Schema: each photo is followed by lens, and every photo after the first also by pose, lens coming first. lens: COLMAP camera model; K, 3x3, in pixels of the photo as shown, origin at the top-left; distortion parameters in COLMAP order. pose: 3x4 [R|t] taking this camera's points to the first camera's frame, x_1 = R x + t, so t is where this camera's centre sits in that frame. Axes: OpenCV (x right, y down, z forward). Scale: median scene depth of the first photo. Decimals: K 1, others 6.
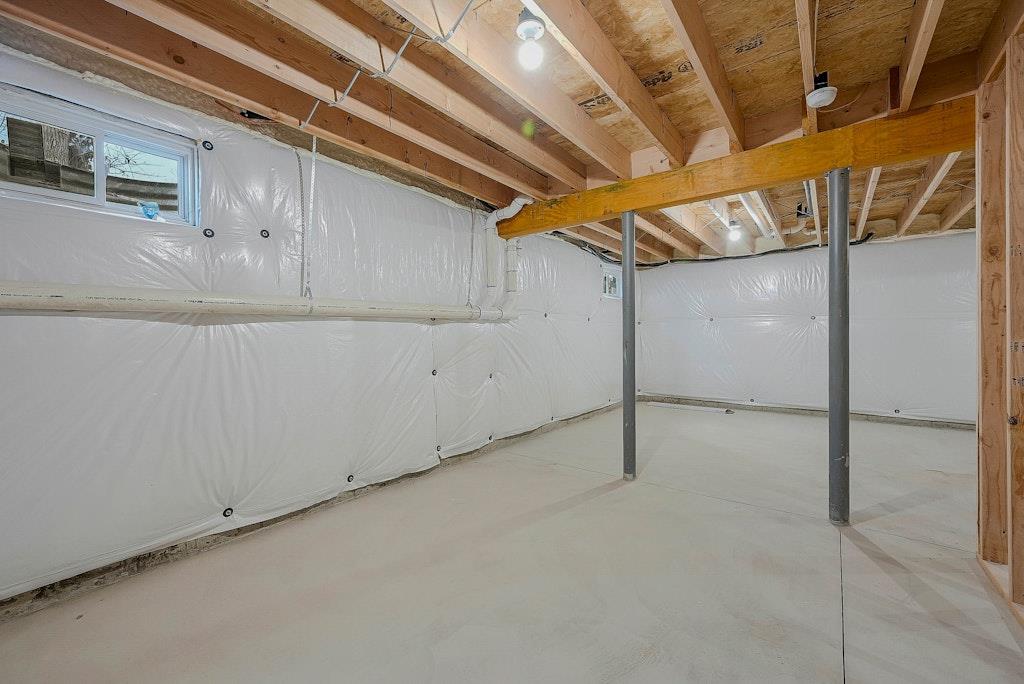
lens RADIAL K [[419.3, 0, 515.9], [0, 419.3, 343.5], [0, 0, 1]] dist [0.001732, -0.000376]
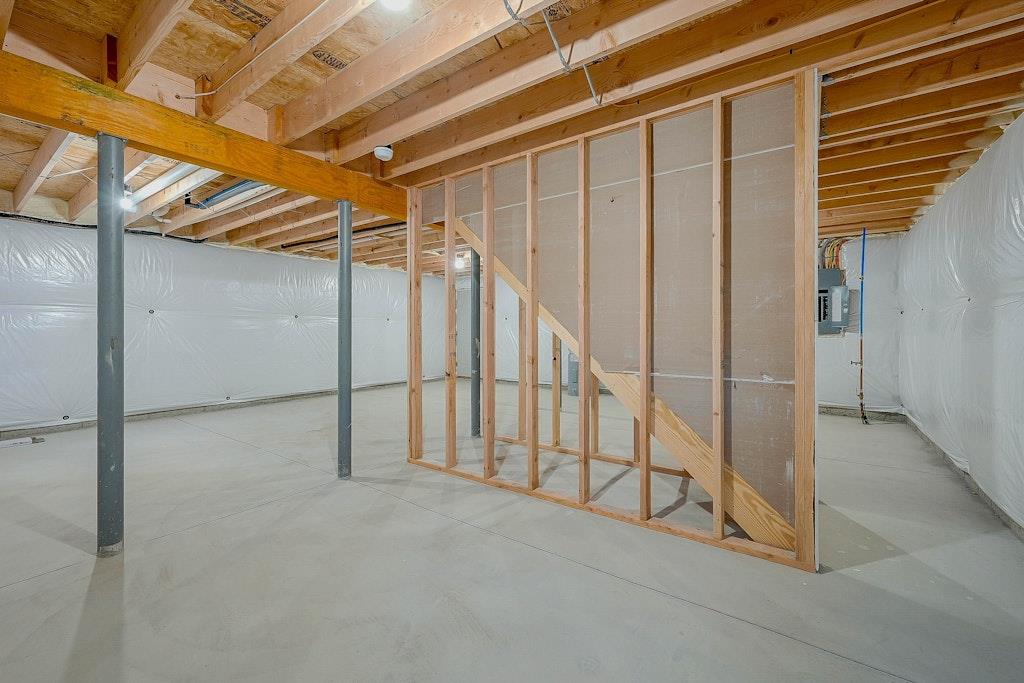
lens RADIAL K [[419.3, 0, 515.6], [0, 419.3, 331.1], [0, 0, 1]] dist [0.001732, -0.000376]
pose [[-0.045975, 0.005880, 0.998925, -0.504670], [0.019363, 0.999800, -0.004994, 0.001154], [-0.998755, 0.019112, -0.046080, 0.516177]]
